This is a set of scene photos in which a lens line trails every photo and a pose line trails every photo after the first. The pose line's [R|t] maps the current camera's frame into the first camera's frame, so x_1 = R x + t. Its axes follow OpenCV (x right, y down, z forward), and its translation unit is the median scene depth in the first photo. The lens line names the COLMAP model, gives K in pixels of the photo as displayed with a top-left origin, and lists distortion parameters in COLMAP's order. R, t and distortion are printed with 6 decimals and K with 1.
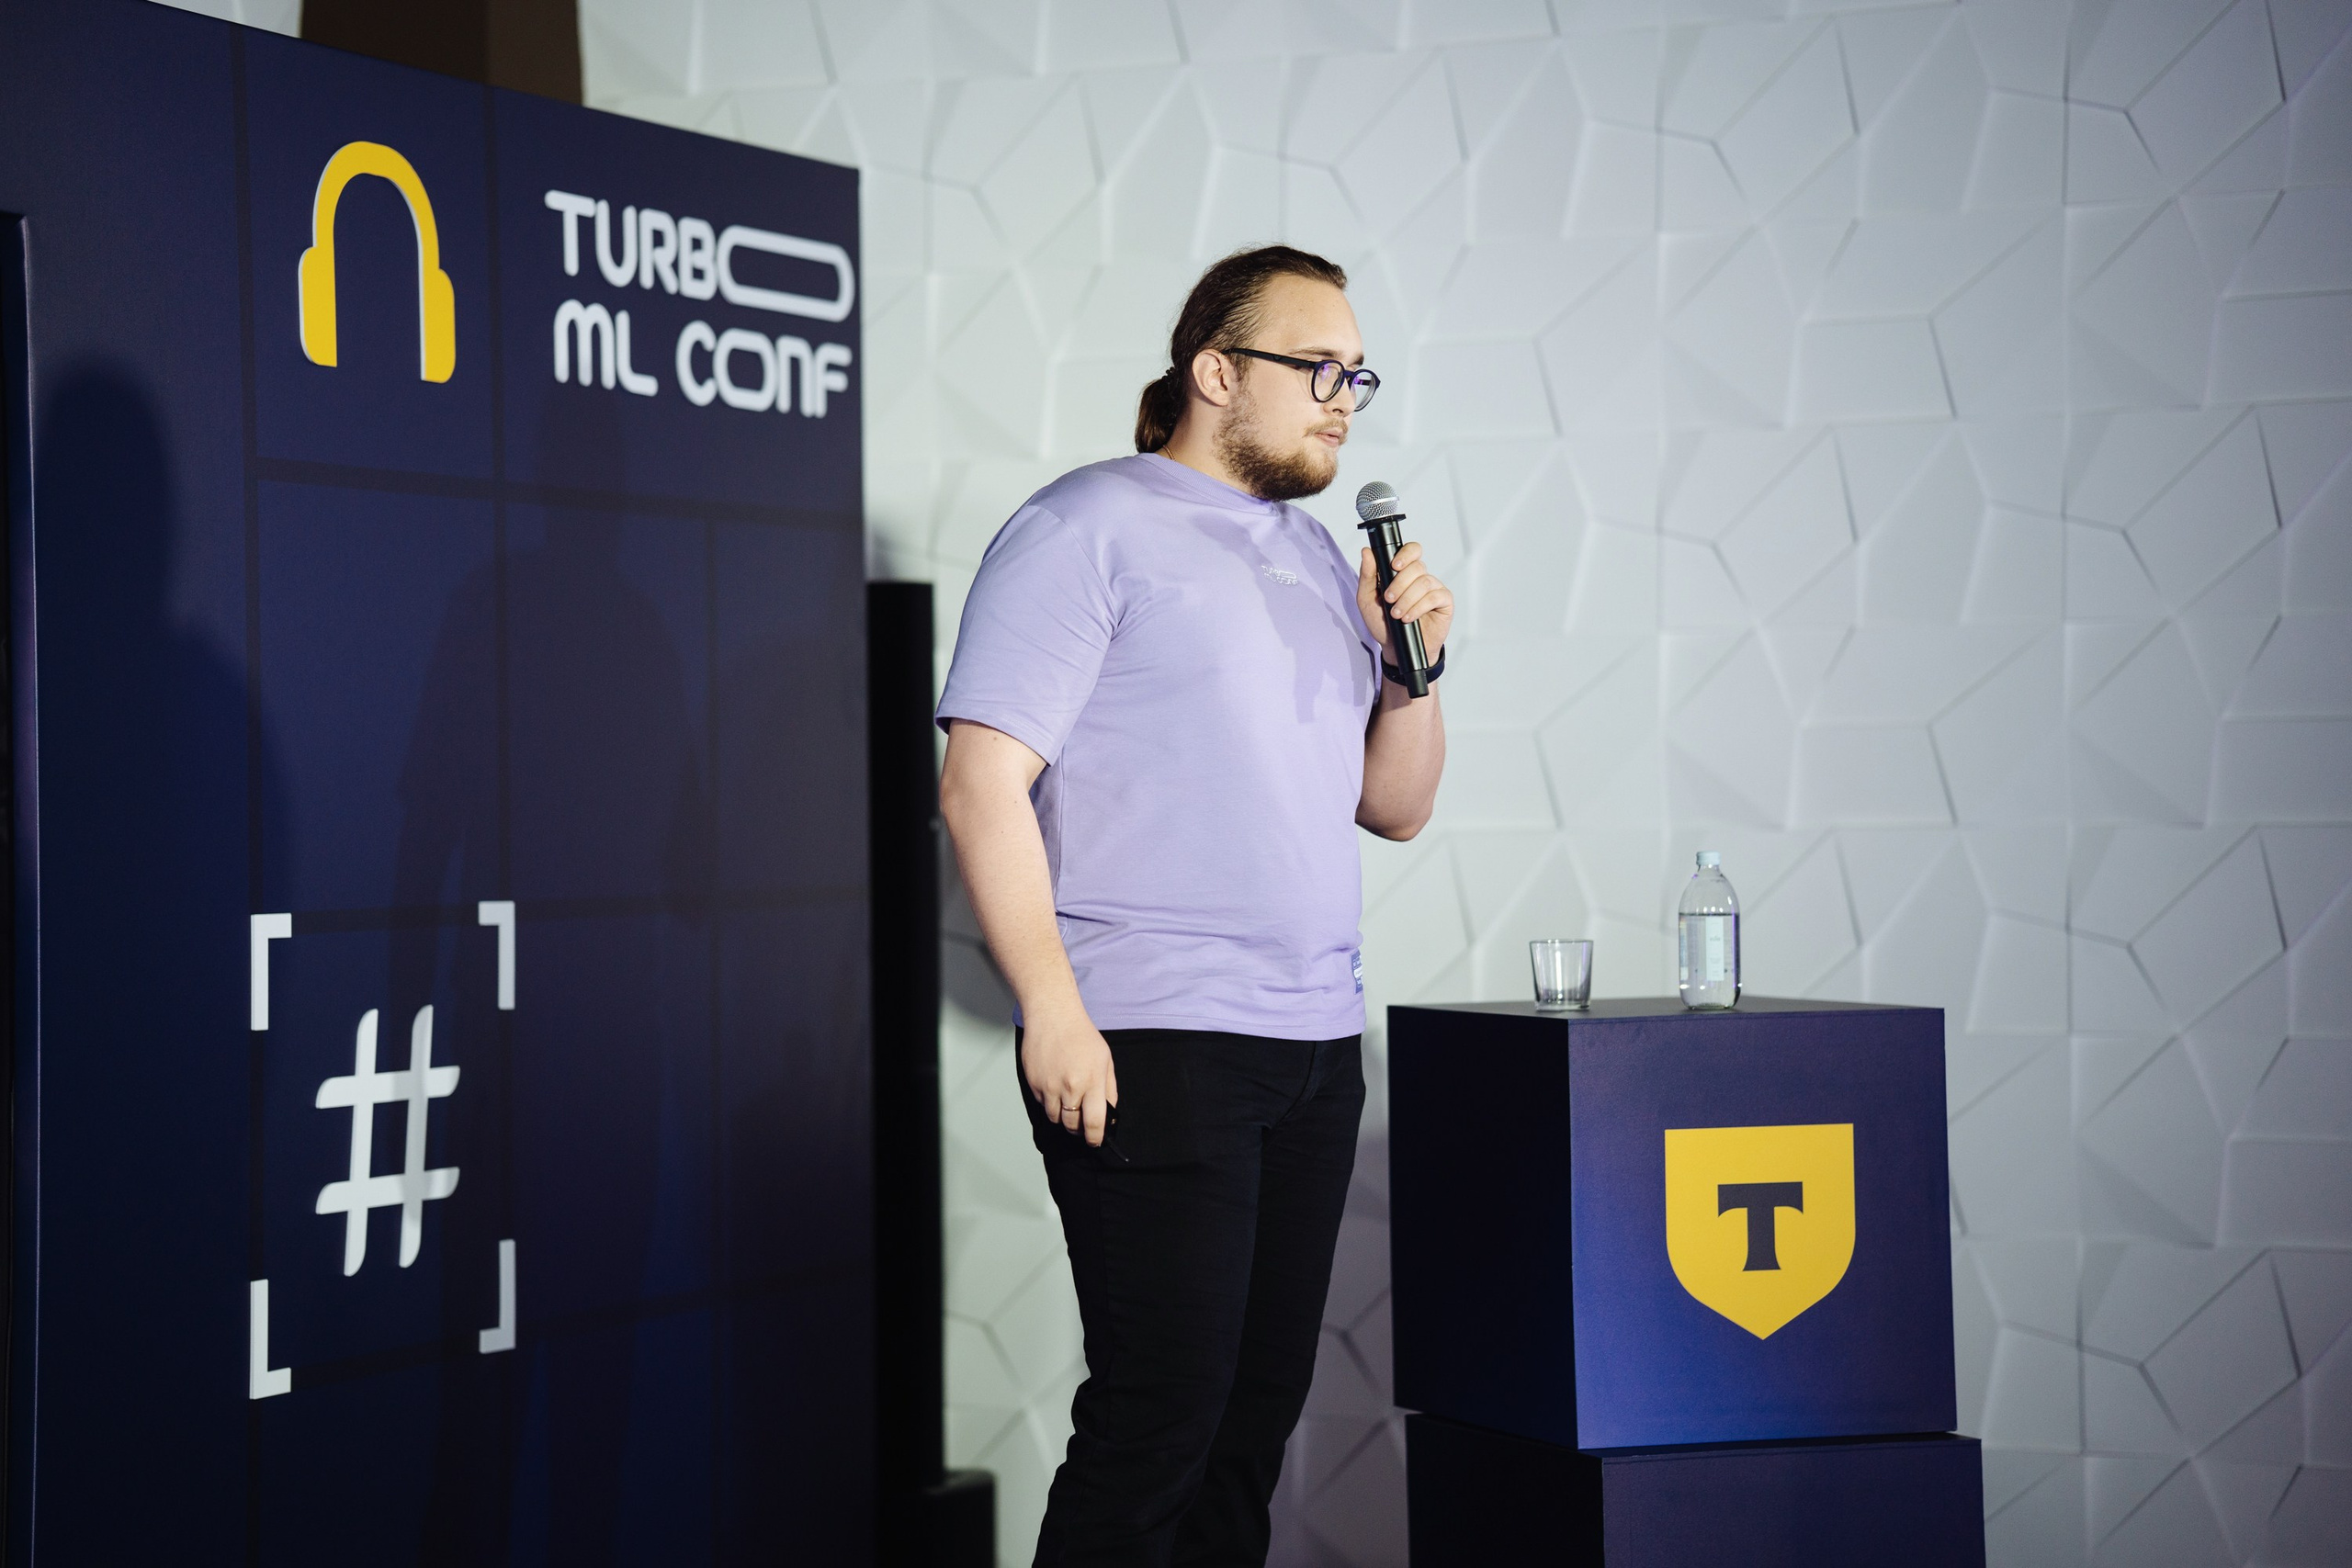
lens RADIAL K [[5702.6, 0, 1154.1], [0, 5702.6, 724.9], [0, 0, 1]] dist [0.668326, 0.000000]
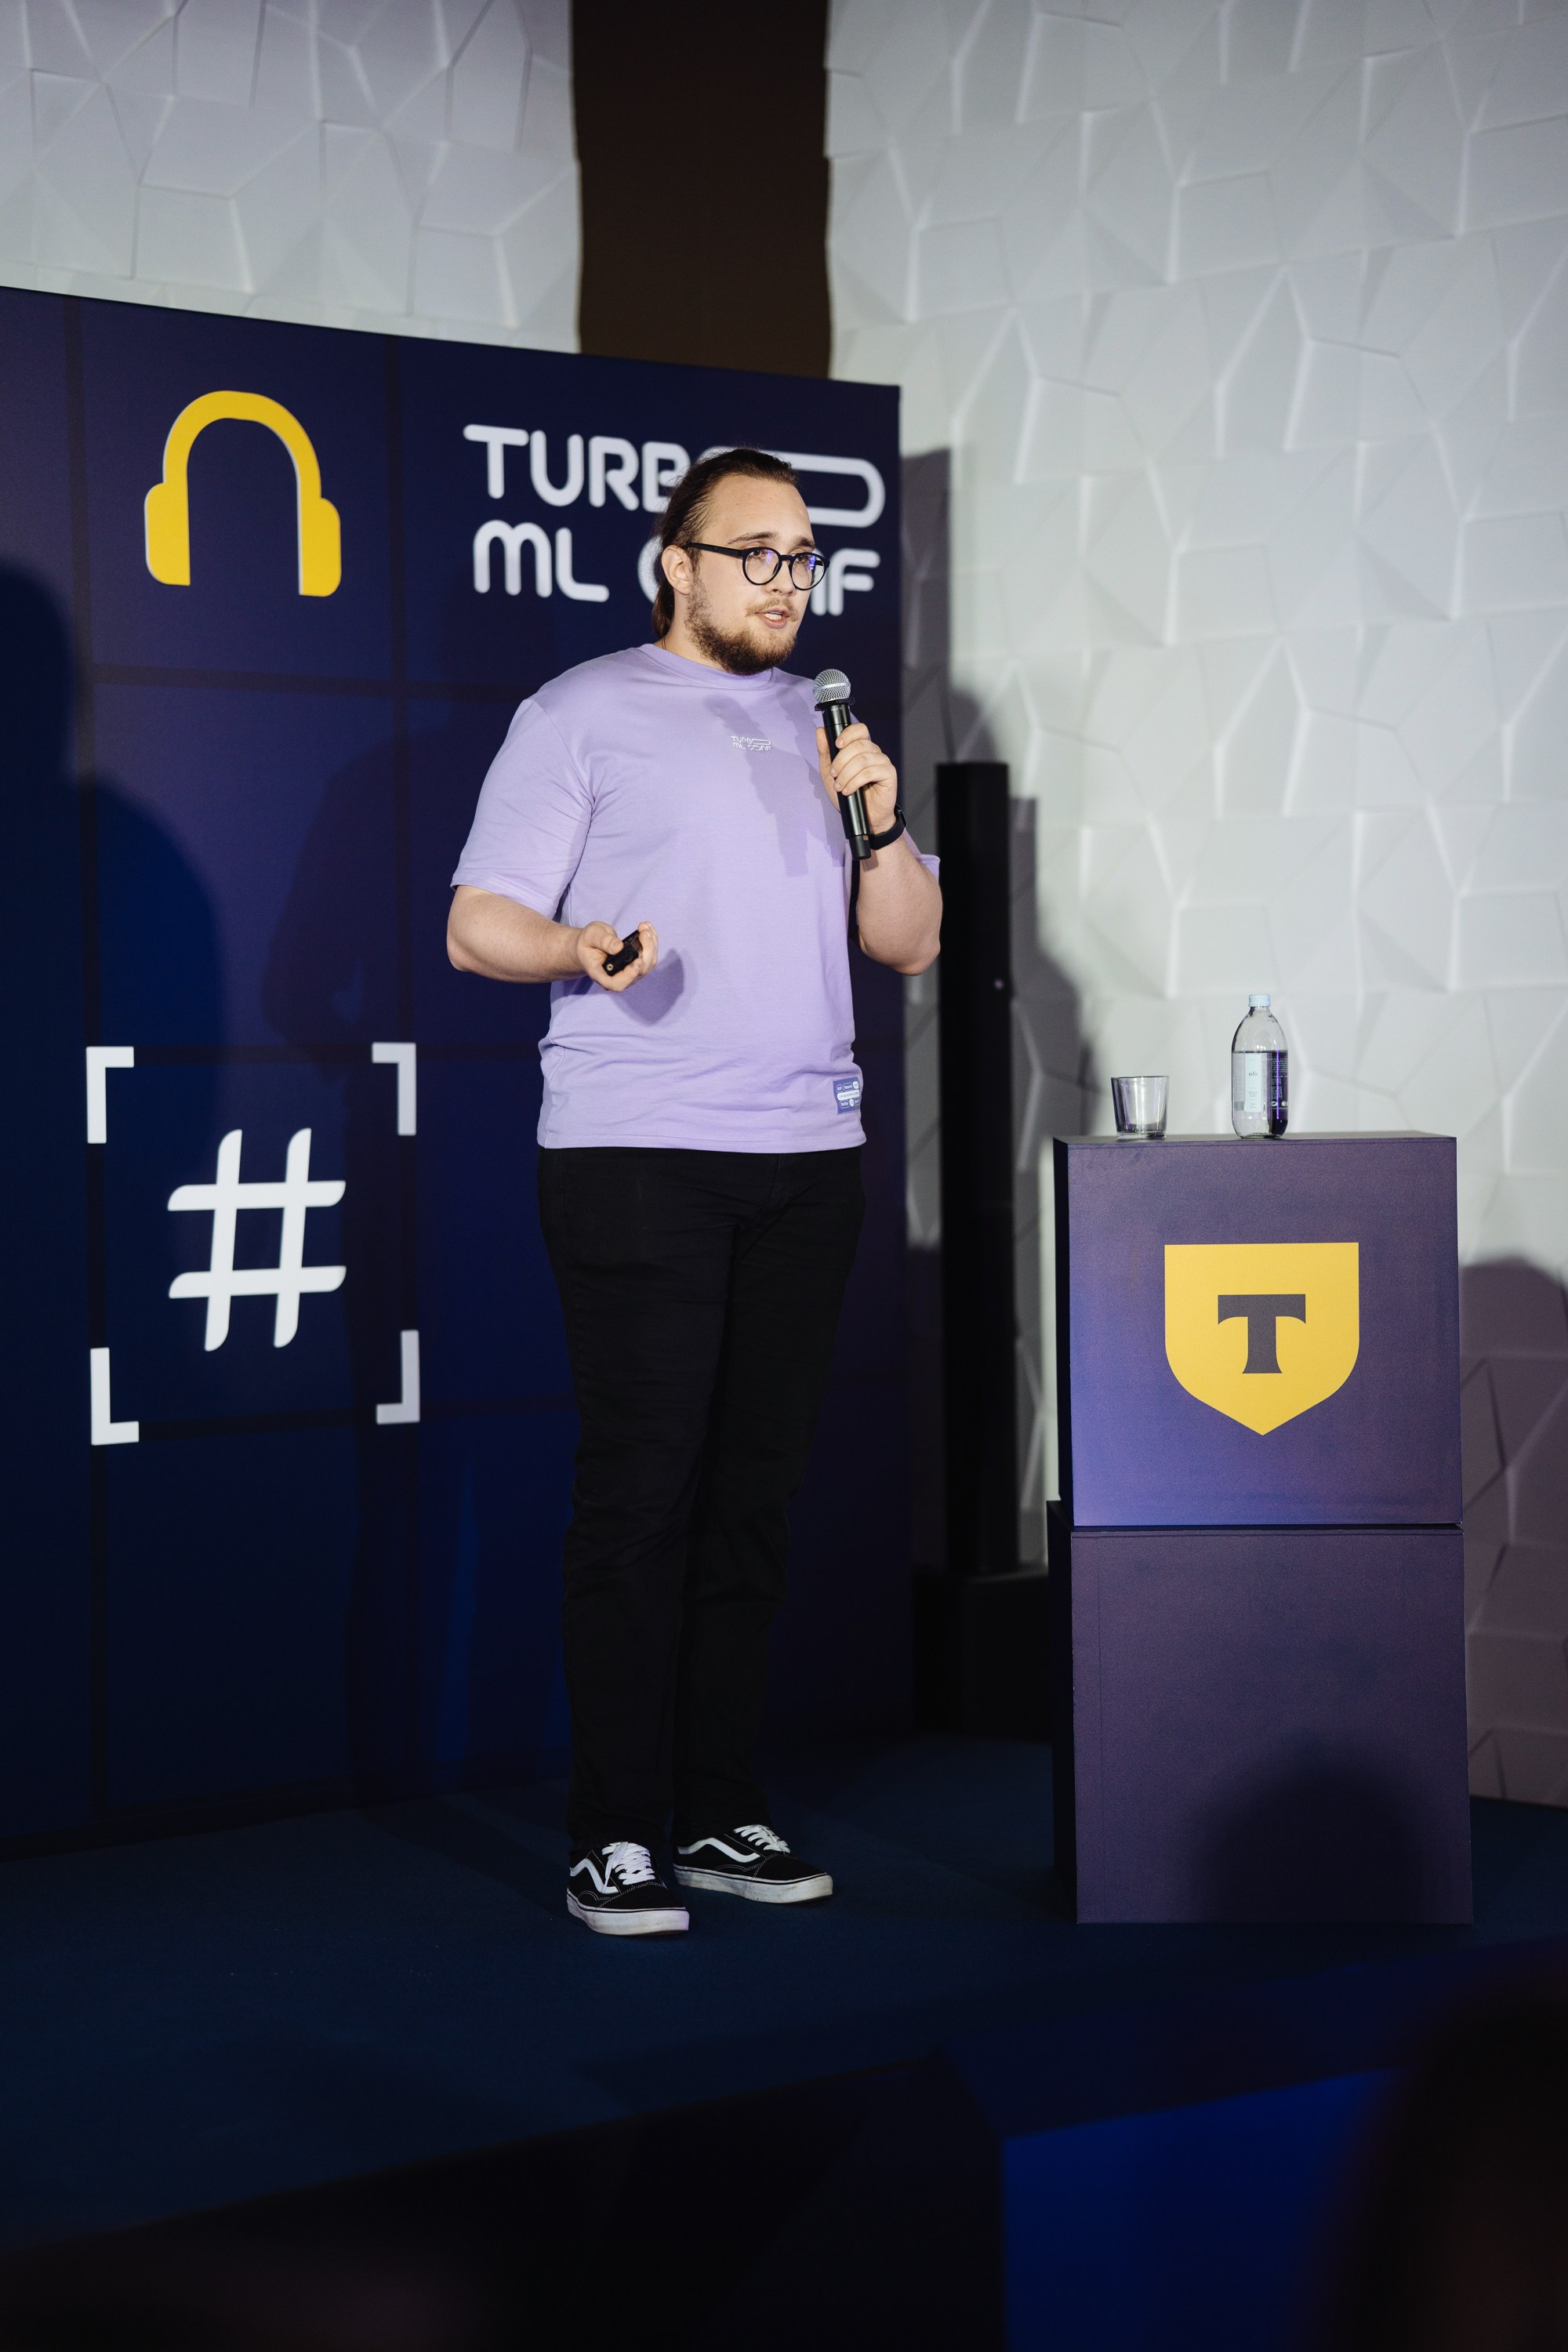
lens RADIAL K [[5703.2, 0, 769.3], [0, 5703.2, 1142.7], [0, 0, 1]] dist [0.668326, 0.000000]
pose [[0.918650, 0.008688, -0.394977, 0.428882], [0.005730, 0.999360, 0.035308, 0.010751], [0.395031, -0.034699, 0.918012, -0.038842]]
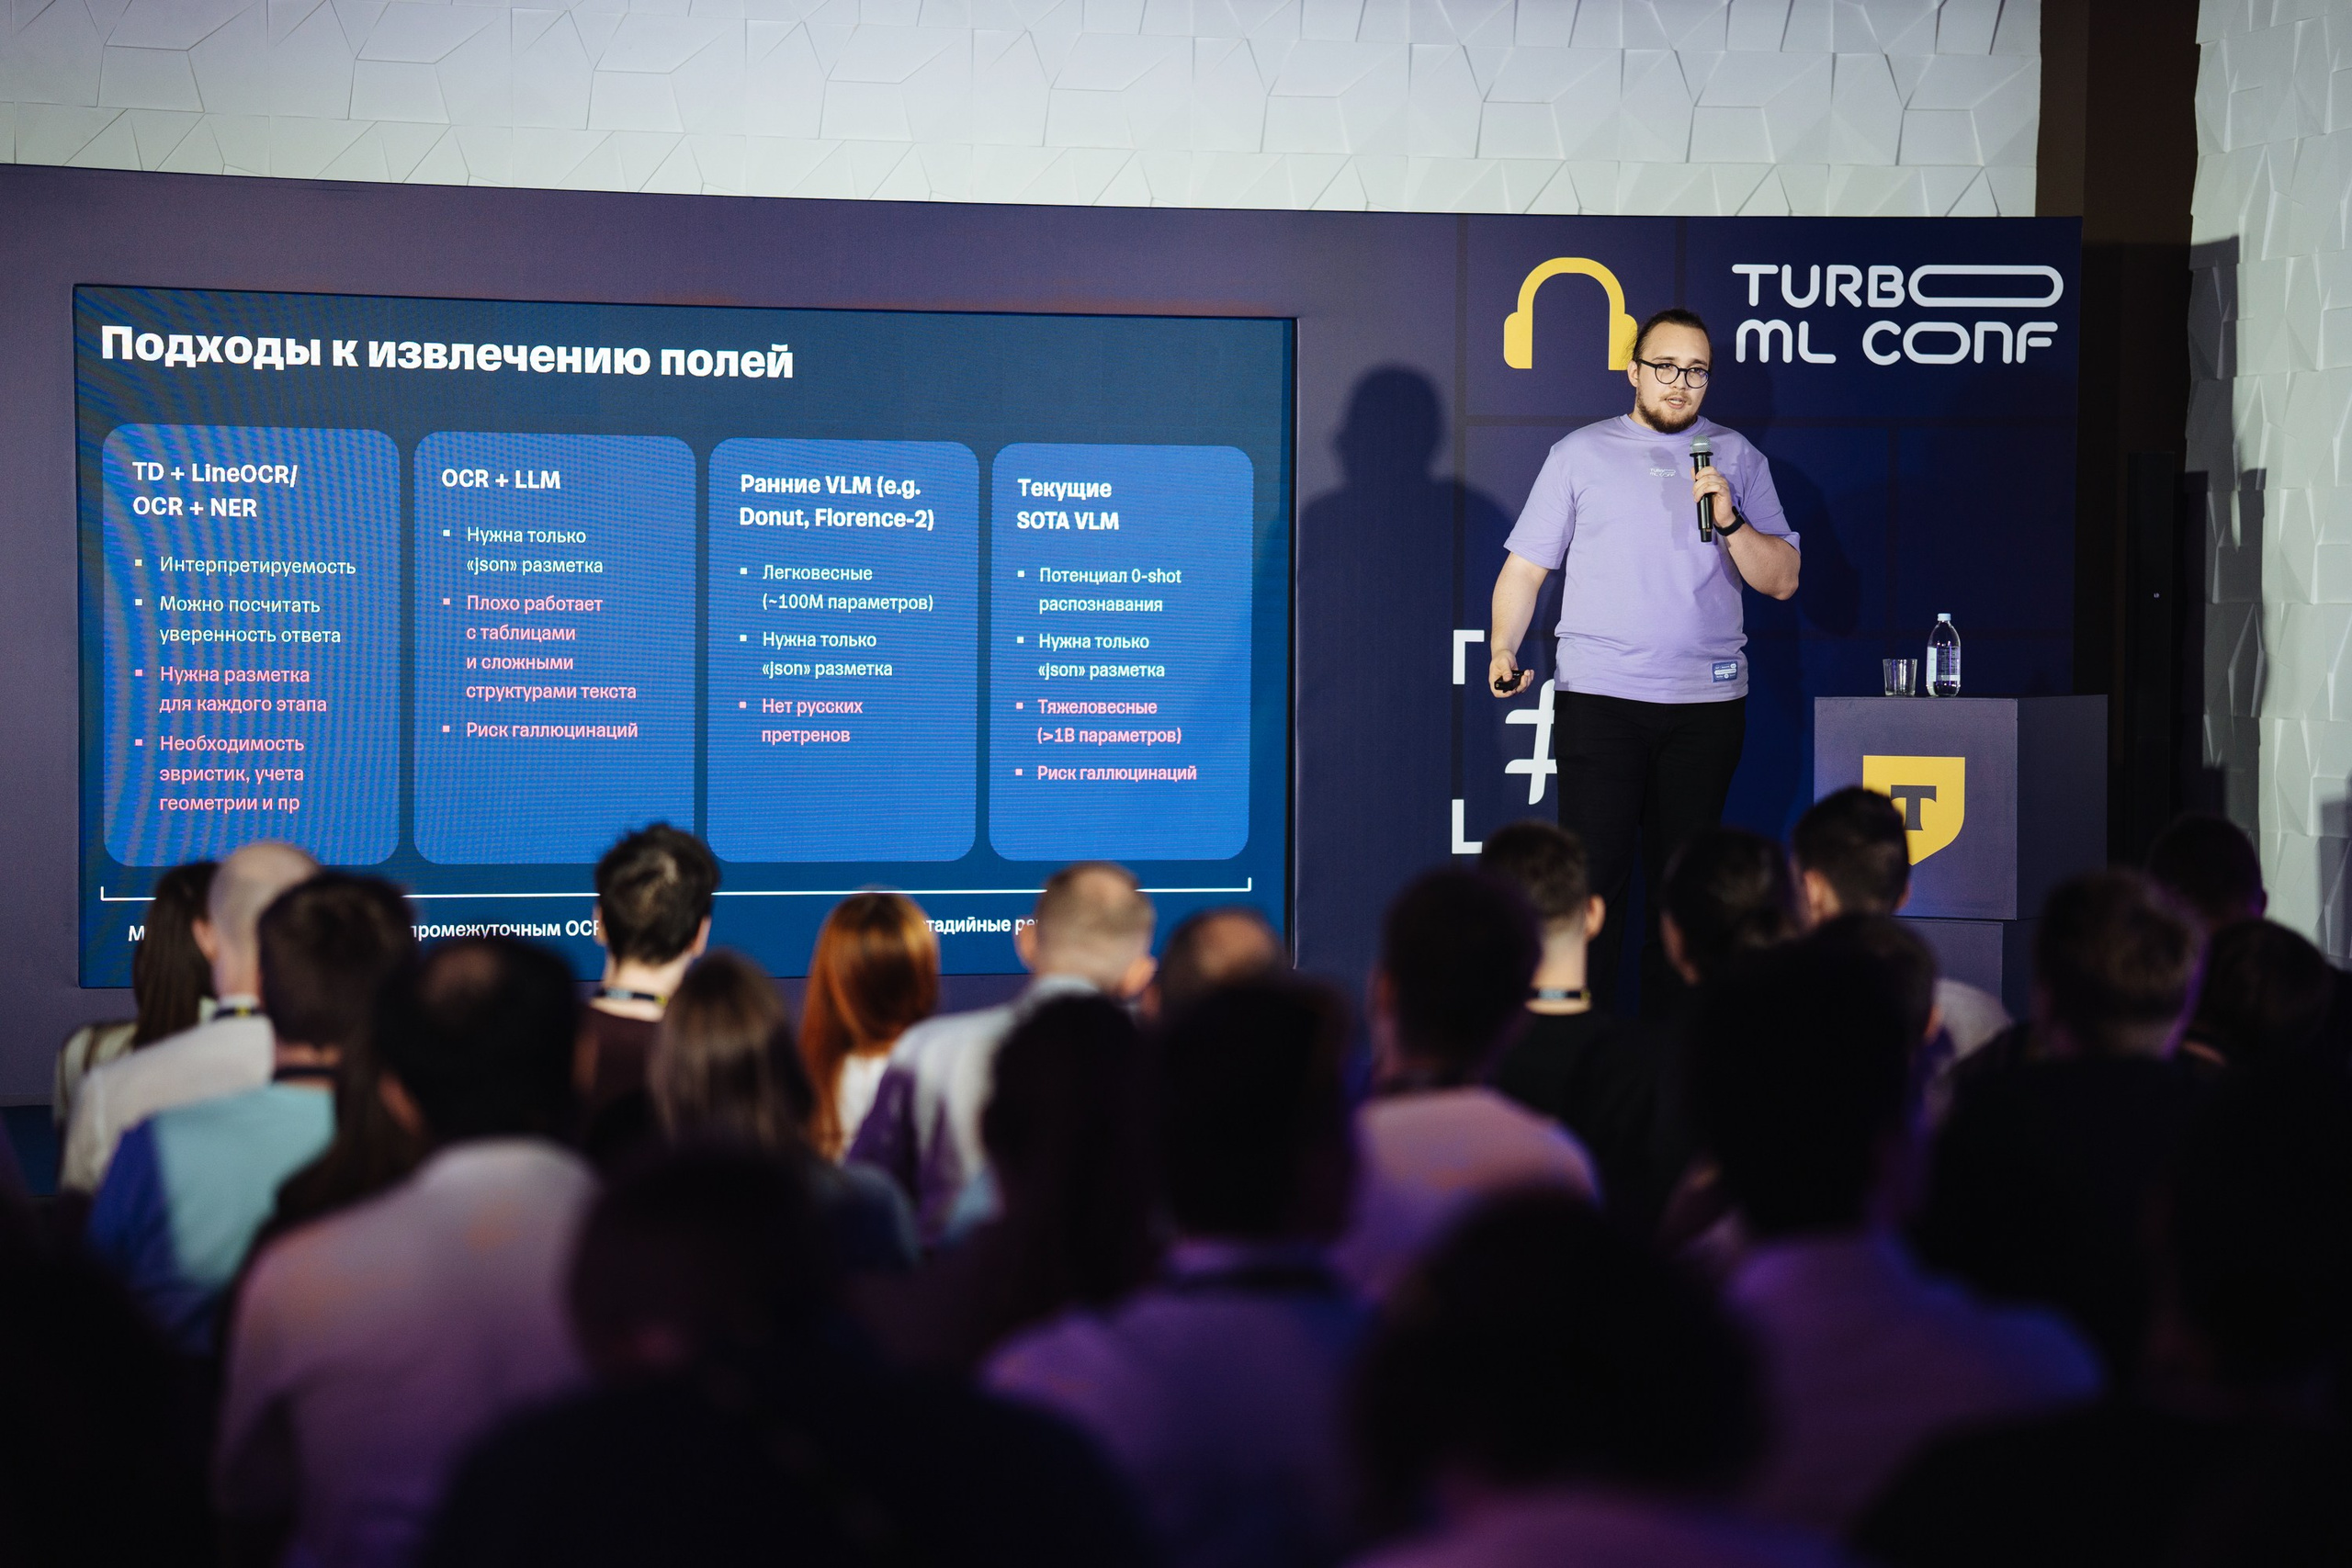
lens RADIAL K [[5702.6, 0, 1268.3], [0, 5702.6, 797.4], [0, 0, 1]] dist [0.668326, 0.000000]
pose [[0.590566, 0.044980, -0.805735, 1.451623], [-0.000201, 0.998454, 0.055591, -0.022192], [0.806989, -0.032668, 0.589662, -0.291821]]
